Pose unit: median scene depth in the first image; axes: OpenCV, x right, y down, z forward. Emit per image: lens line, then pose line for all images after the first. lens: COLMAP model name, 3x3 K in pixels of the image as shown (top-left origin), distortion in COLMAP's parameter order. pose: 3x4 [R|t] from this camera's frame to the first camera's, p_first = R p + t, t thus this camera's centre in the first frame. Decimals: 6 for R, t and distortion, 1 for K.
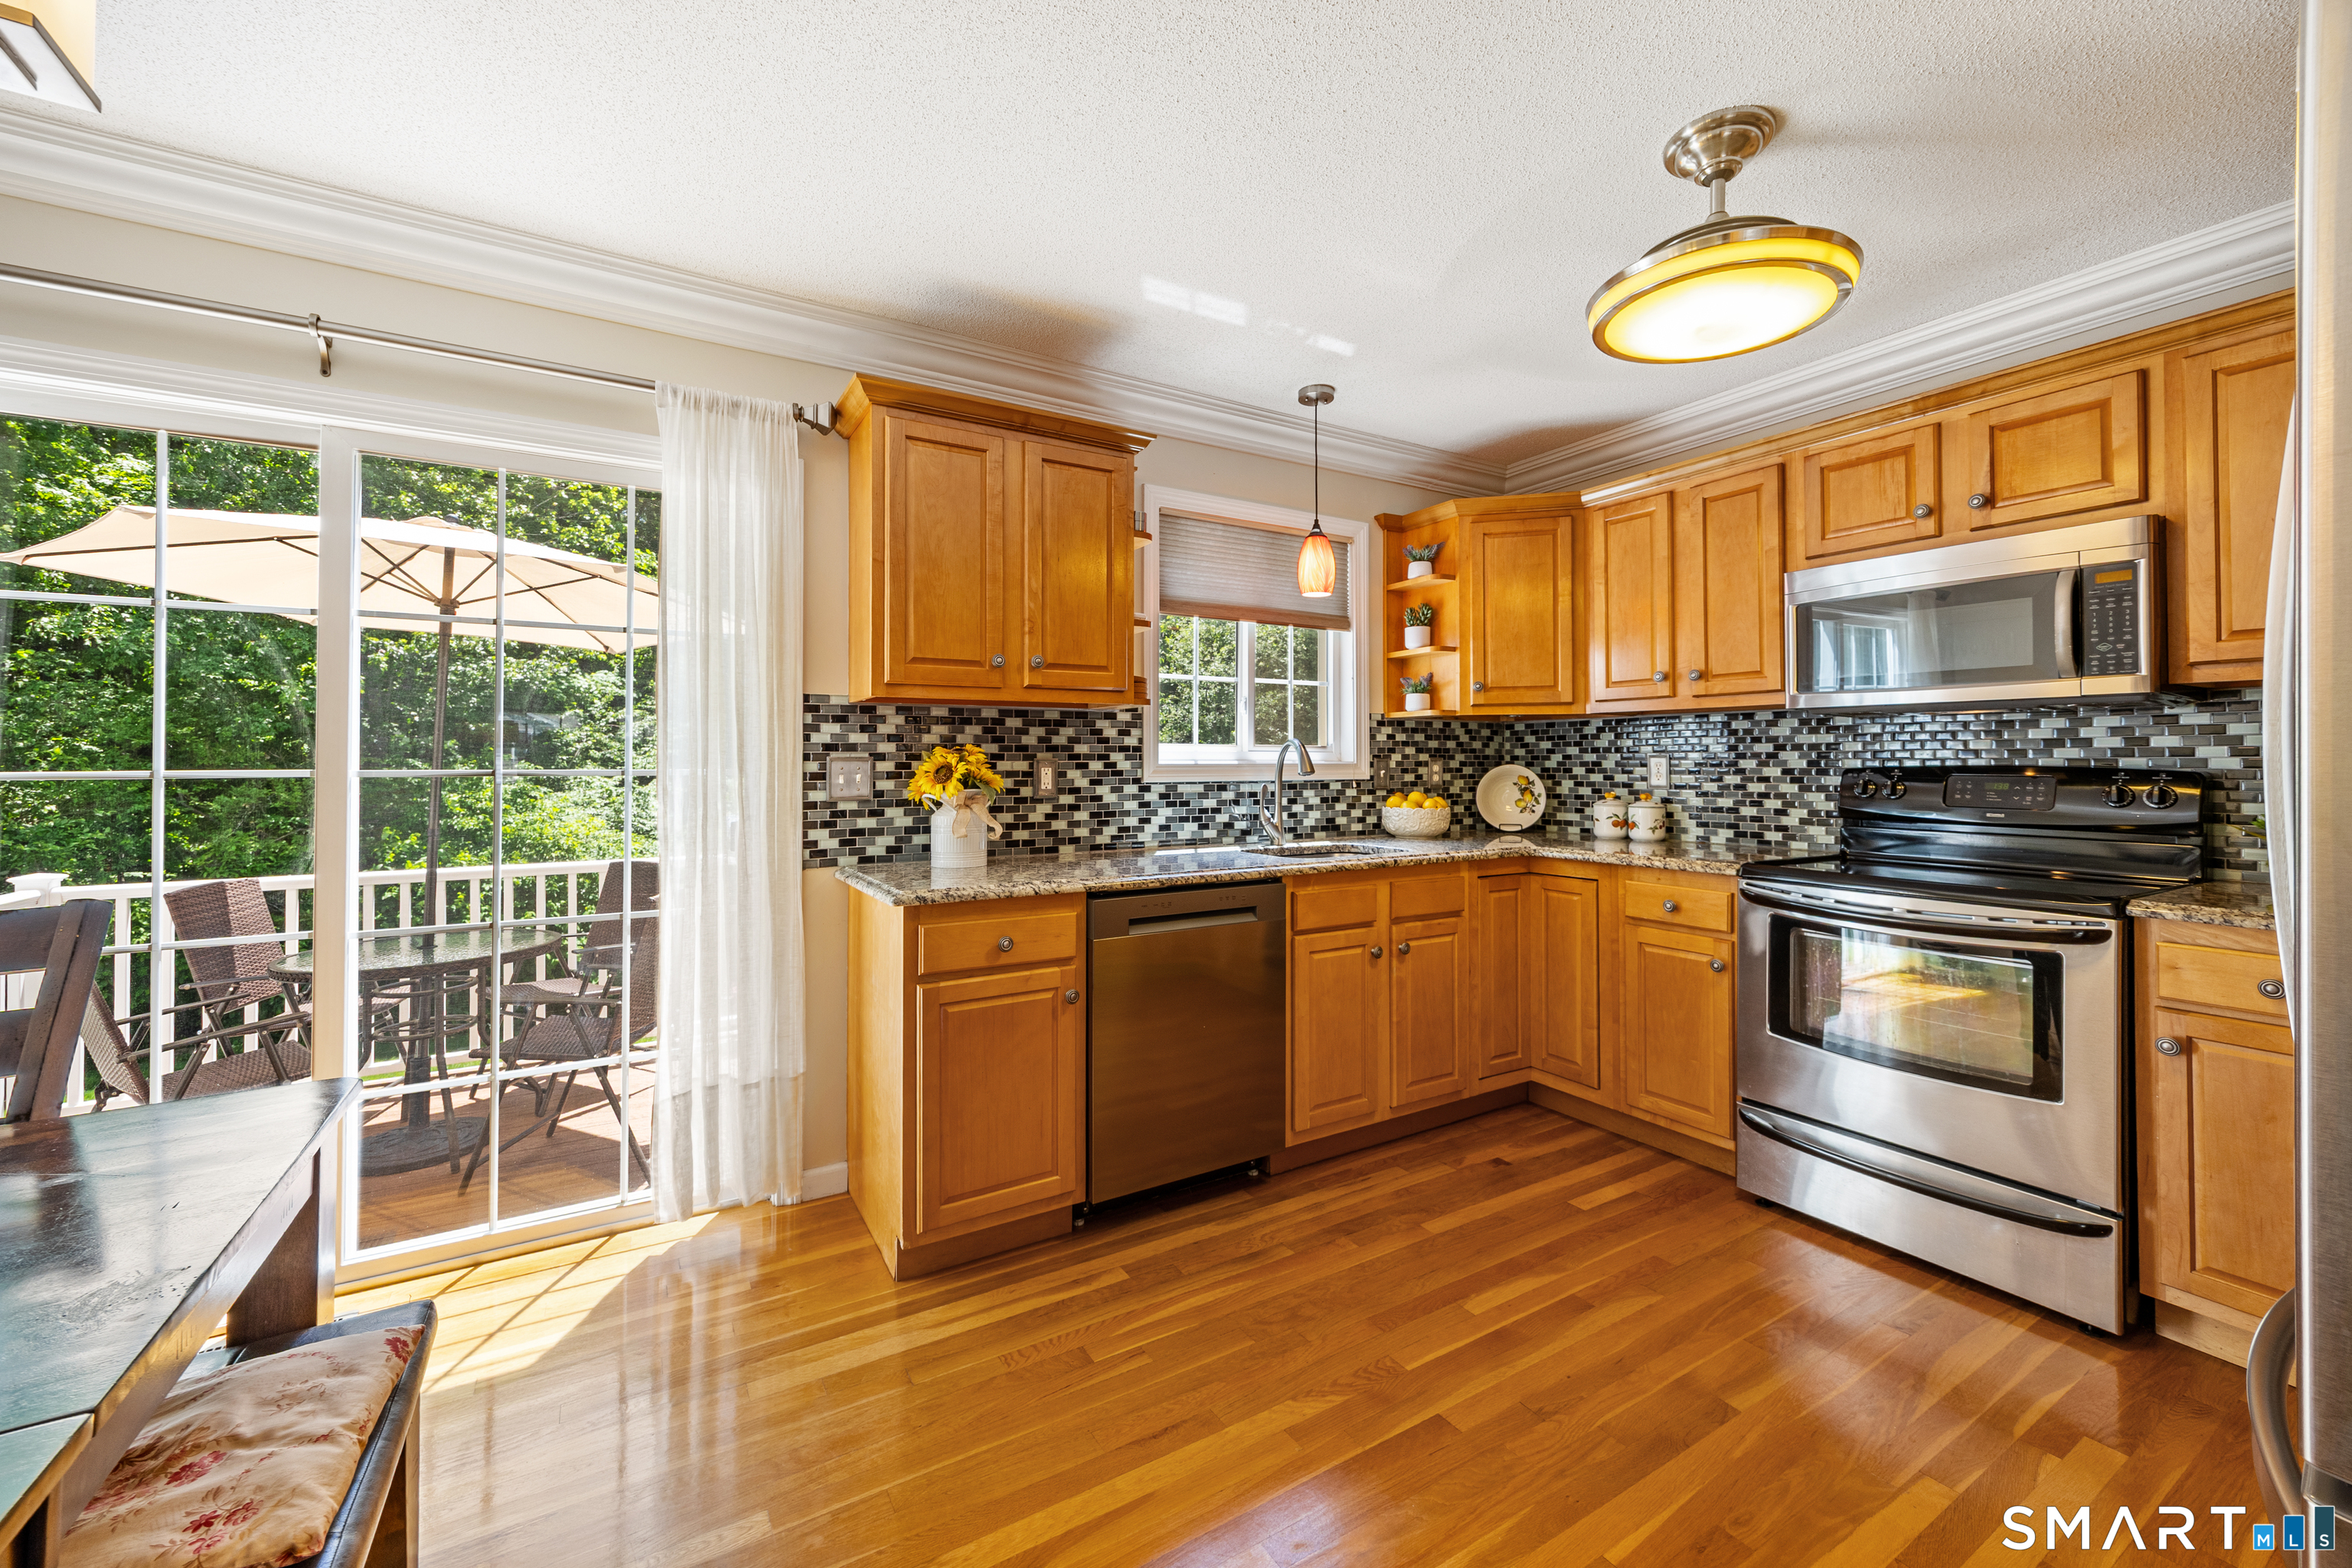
lens RADIAL K [[932.2, 0, 1179.5], [0, 932.2, 749.6], [0, 0, 1]] dist [0.004979, 0.001200]
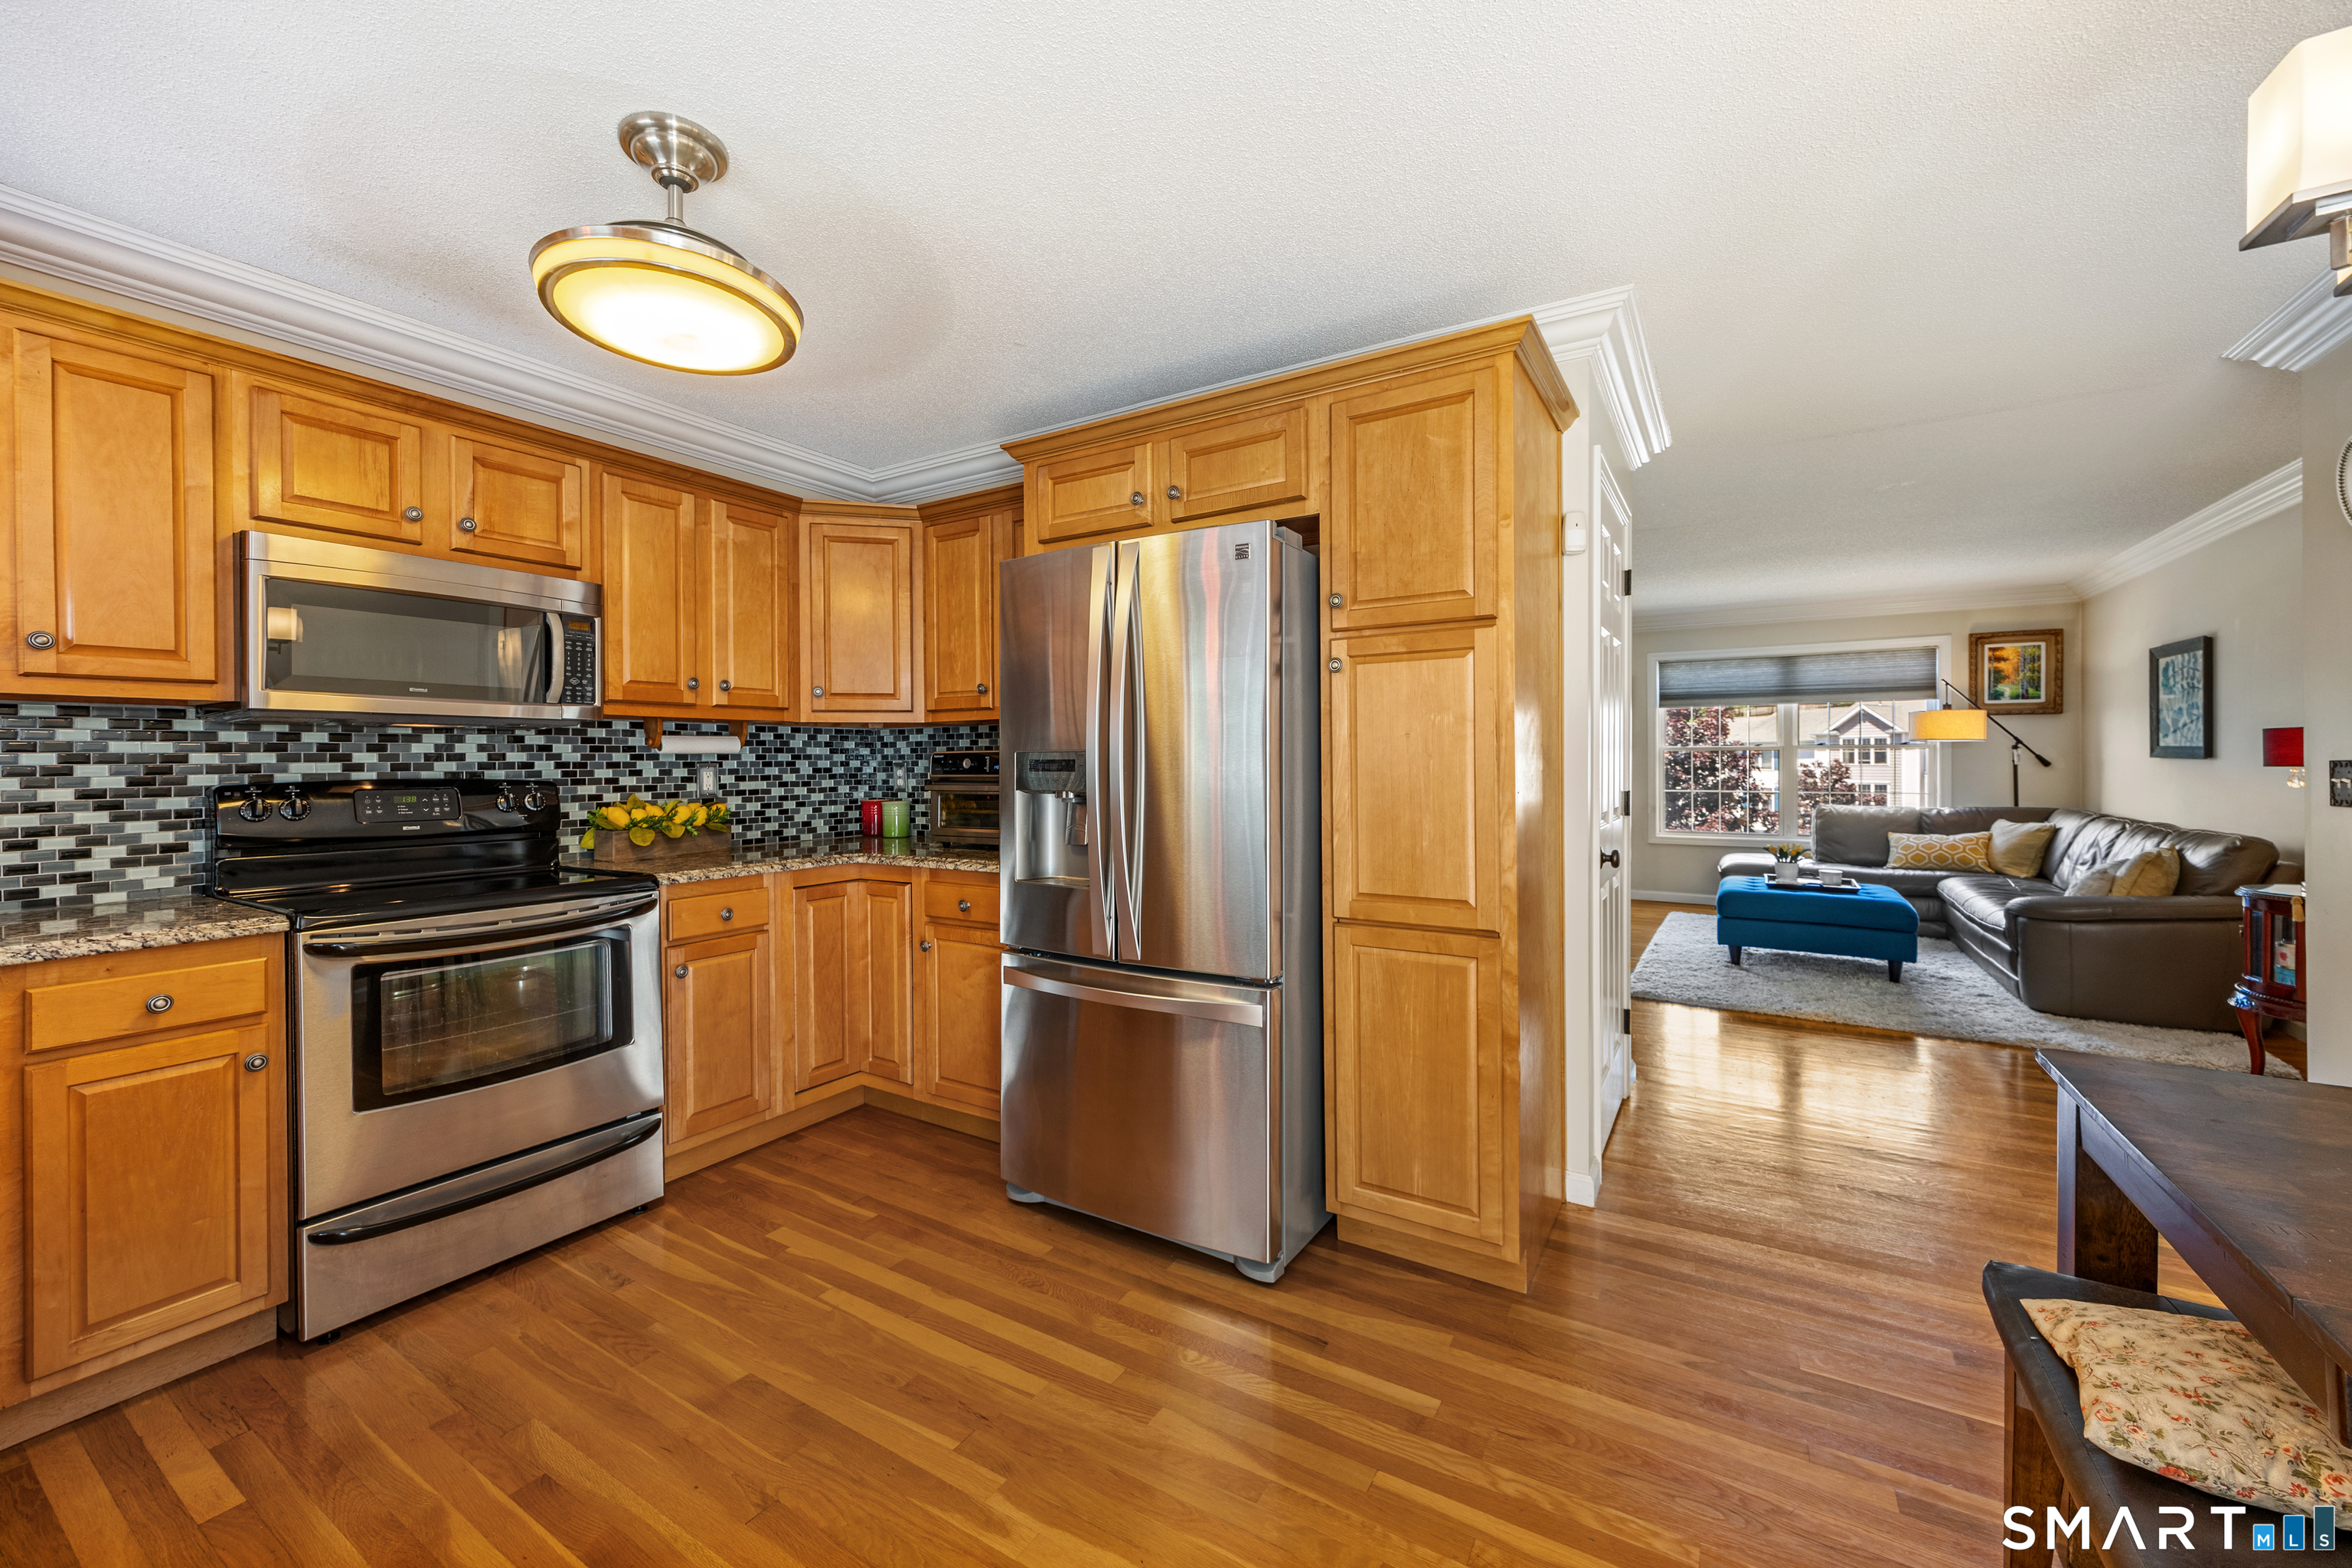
lens RADIAL K [[932.2, 0, 1171.7], [0, 932.2, 761.1], [0, 0, 1]] dist [0.004979, 0.001200]
pose [[-0.459854, 0.006159, 0.887973, -0.383253], [-0.000701, 0.999973, -0.007299, 0.004112], [-0.887994, -0.003979, -0.459838, 0.693897]]
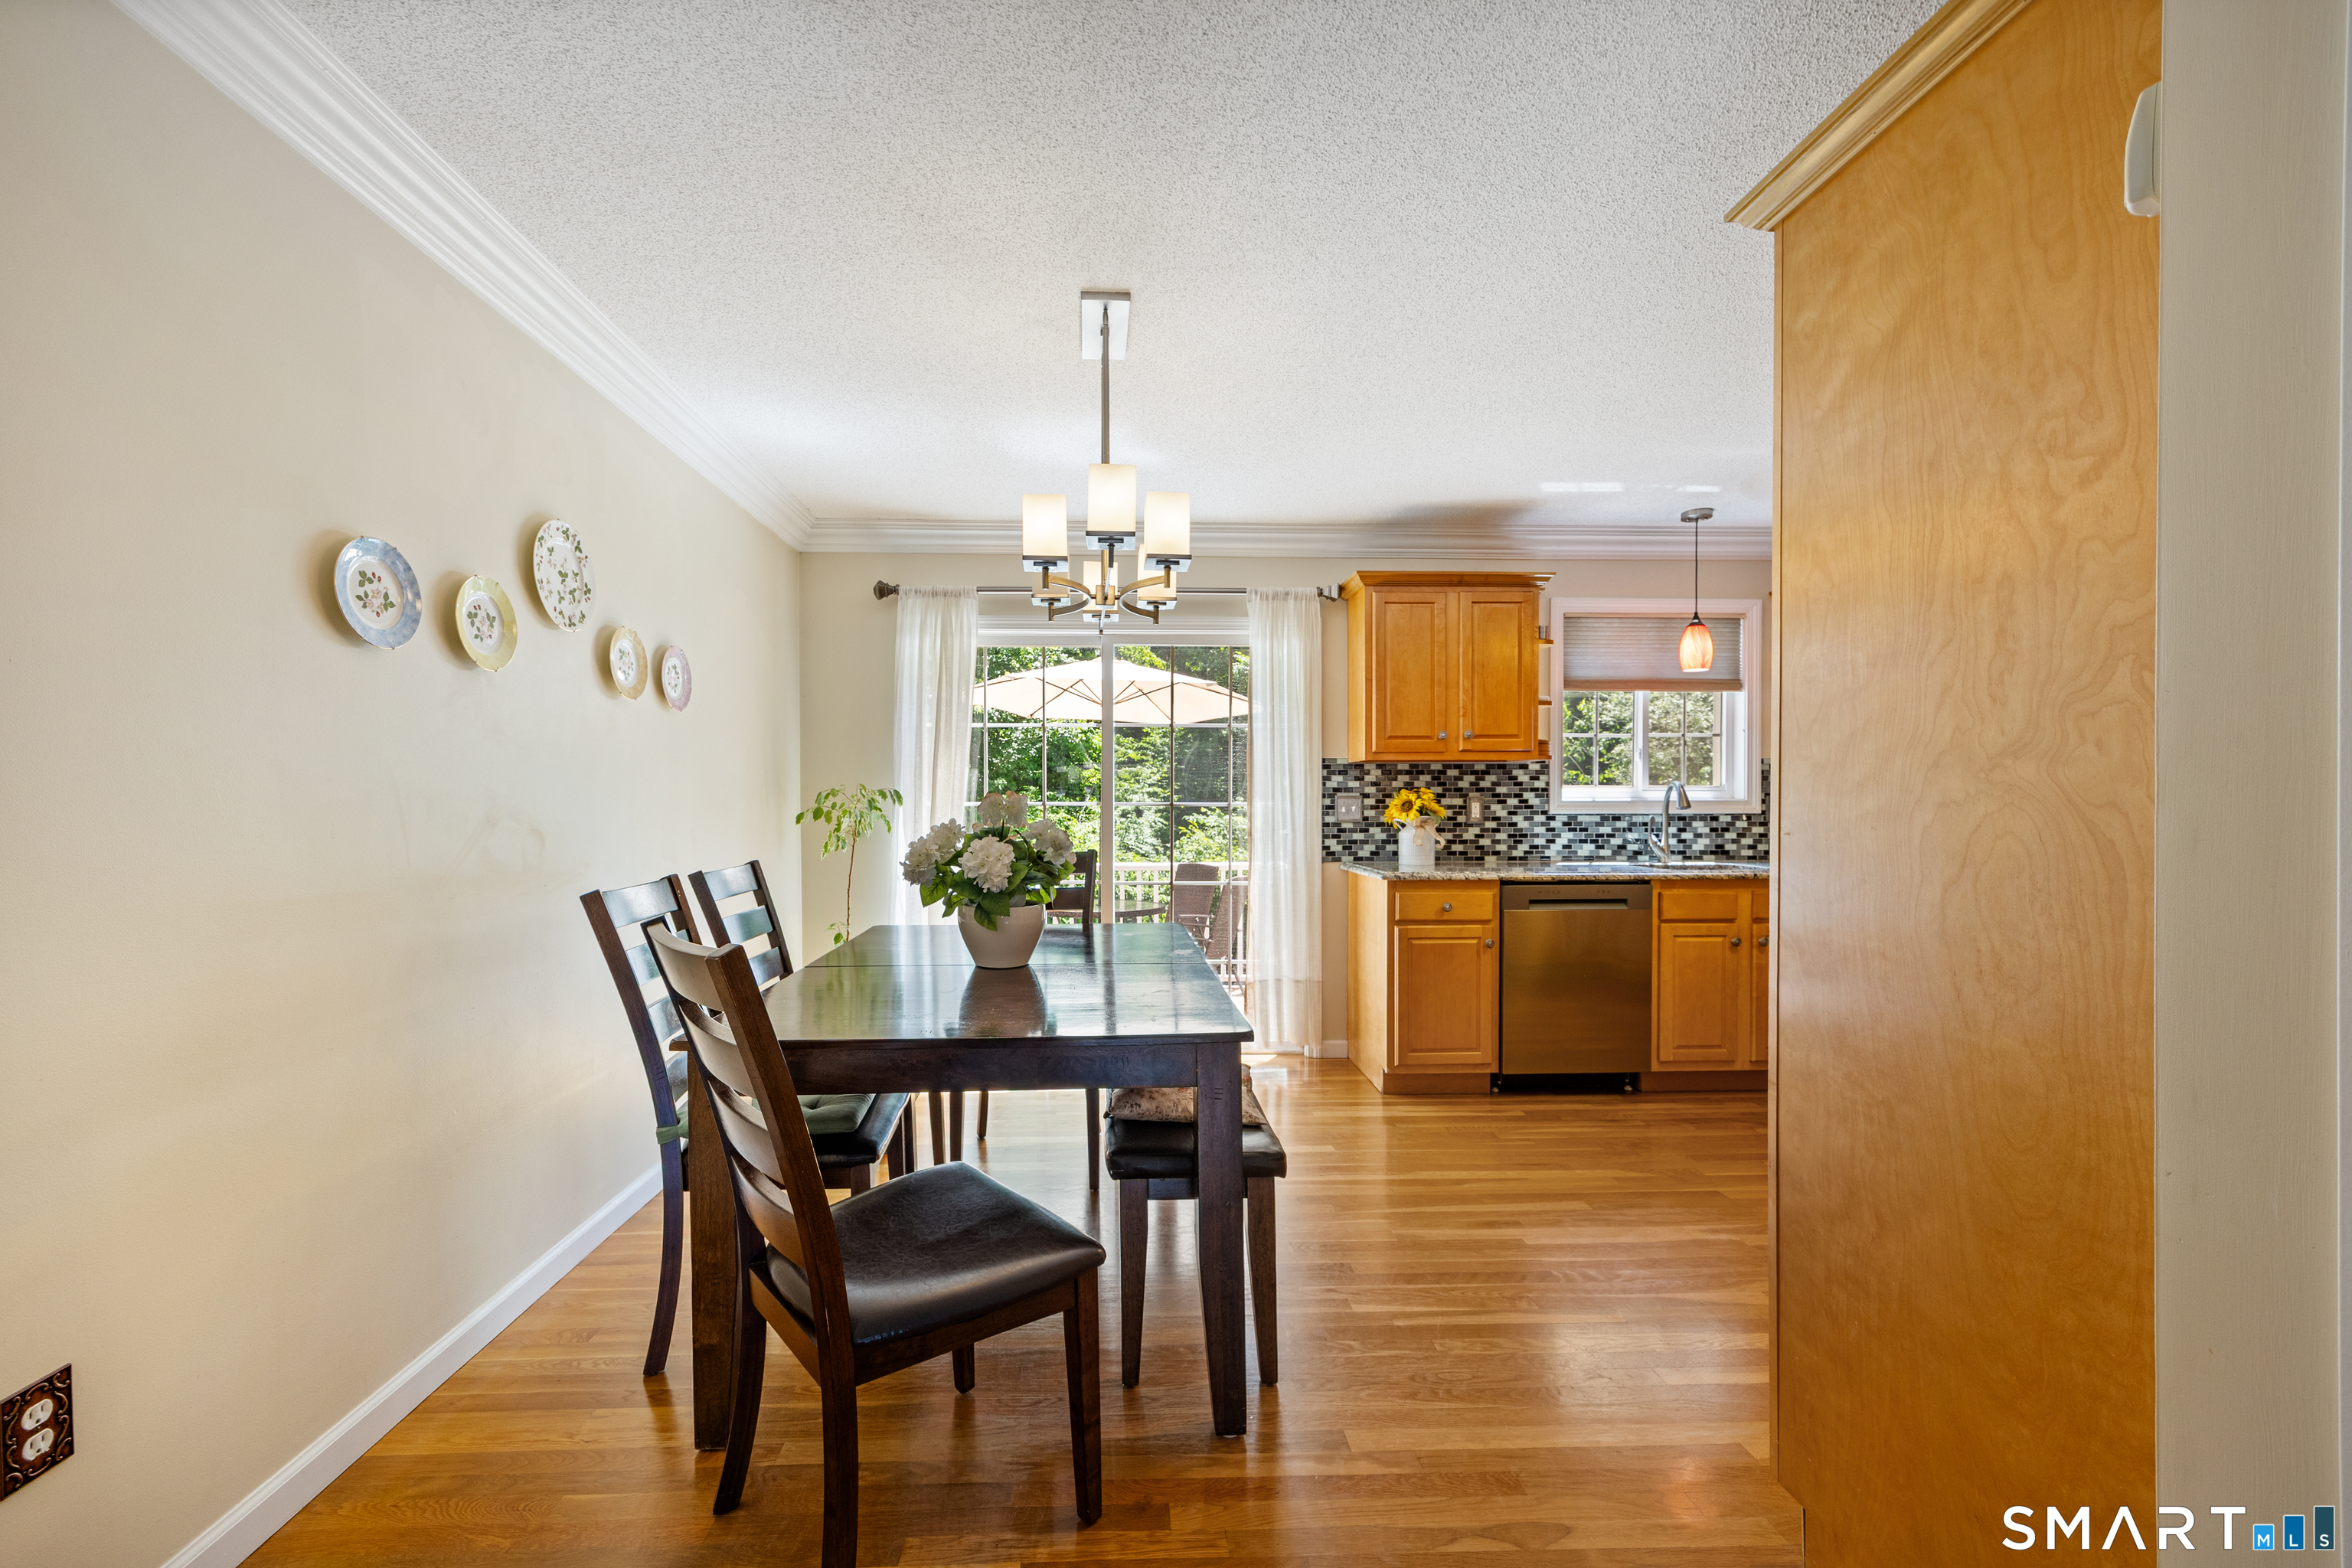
lens RADIAL K [[932.2, 0, 1136.9], [0, 932.2, 811.4], [0, 0, 1]] dist [0.004979, 0.001200]
pose [[0.875425, 0.005147, -0.483327, 0.110565], [0.005935, 0.999753, 0.021396, -0.002023], [0.483318, -0.021599, 0.875178, -0.599775]]
